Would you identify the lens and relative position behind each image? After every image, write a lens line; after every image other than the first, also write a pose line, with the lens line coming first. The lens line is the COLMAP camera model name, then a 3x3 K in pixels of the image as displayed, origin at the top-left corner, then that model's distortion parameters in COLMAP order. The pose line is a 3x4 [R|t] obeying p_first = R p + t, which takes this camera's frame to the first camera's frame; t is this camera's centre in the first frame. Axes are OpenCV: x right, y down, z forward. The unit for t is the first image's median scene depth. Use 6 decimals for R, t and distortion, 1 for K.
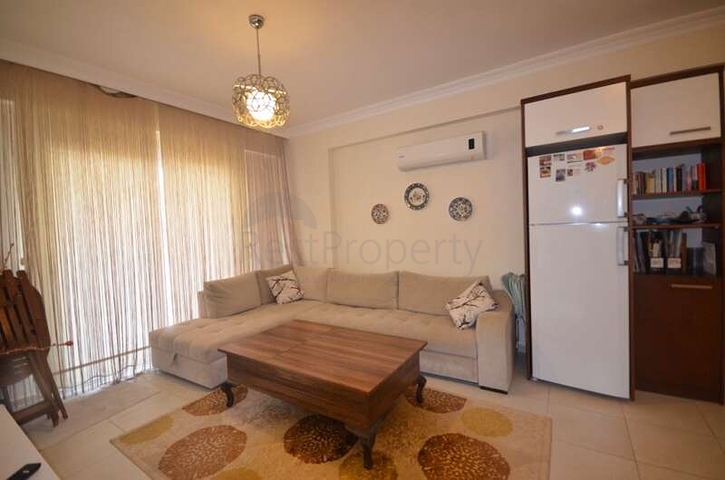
lens RADIAL K [[314.0, 0, 363.0], [0, 314.0, 239.5], [0, 0, 1]] dist [-0.002395, -0.002297]
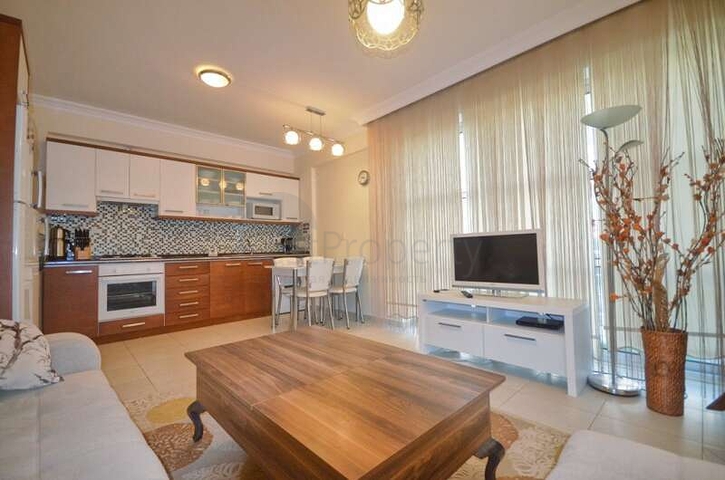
lens RADIAL K [[314.0, 0, 365.8], [0, 314.0, 235.6], [0, 0, 1]] dist [-0.002395, -0.002297]
pose [[-0.965170, 0.070865, 0.251842, -0.374108], [0.068193, 0.997485, -0.019334, 0.095945], [-0.252578, -0.001486, -0.967575, 1.517757]]
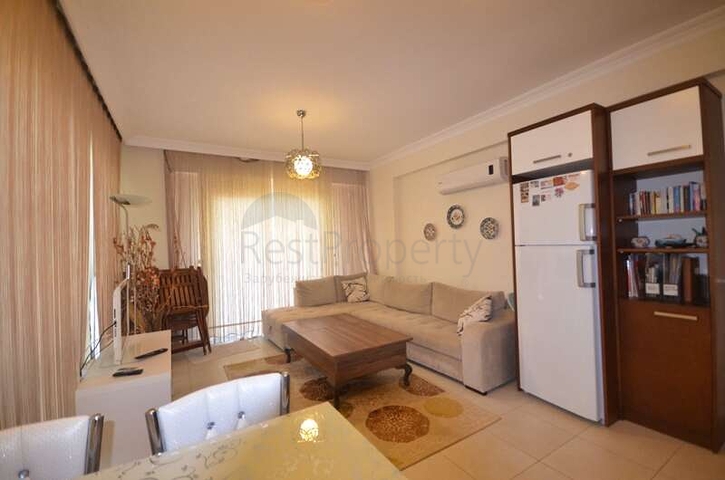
lens RADIAL K [[314.0, 0, 364.0], [0, 314.0, 239.8], [0, 0, 1]] dist [-0.002395, -0.002297]
pose [[0.899934, 0.006675, -0.435975, 0.551545], [-0.020984, 0.999387, -0.028013, -0.026324], [0.435521, 0.034358, 0.899523, -0.220745]]
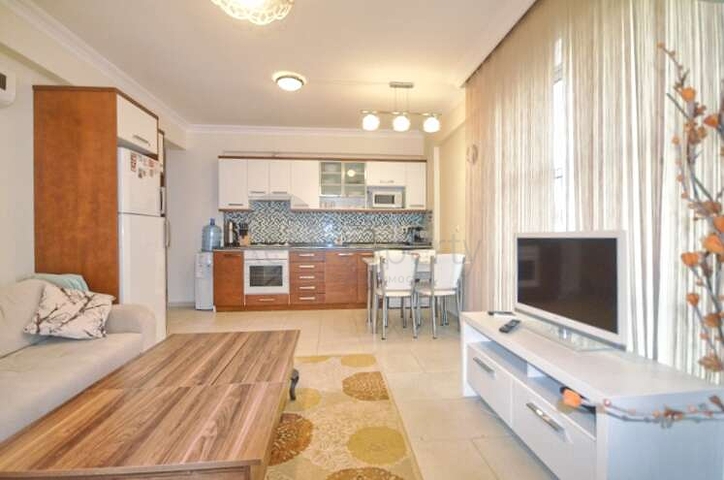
lens RADIAL K [[336.8, 0, 362.6], [0, 336.8, 239.6], [0, 0, 1]] dist [-0.012050, -0.000176]
pose [[-0.617929, 0.029551, 0.785678, -0.838127], [0.055455, 0.998443, 0.006062, 0.079249], [-0.784276, 0.047316, -0.618606, 1.100755]]
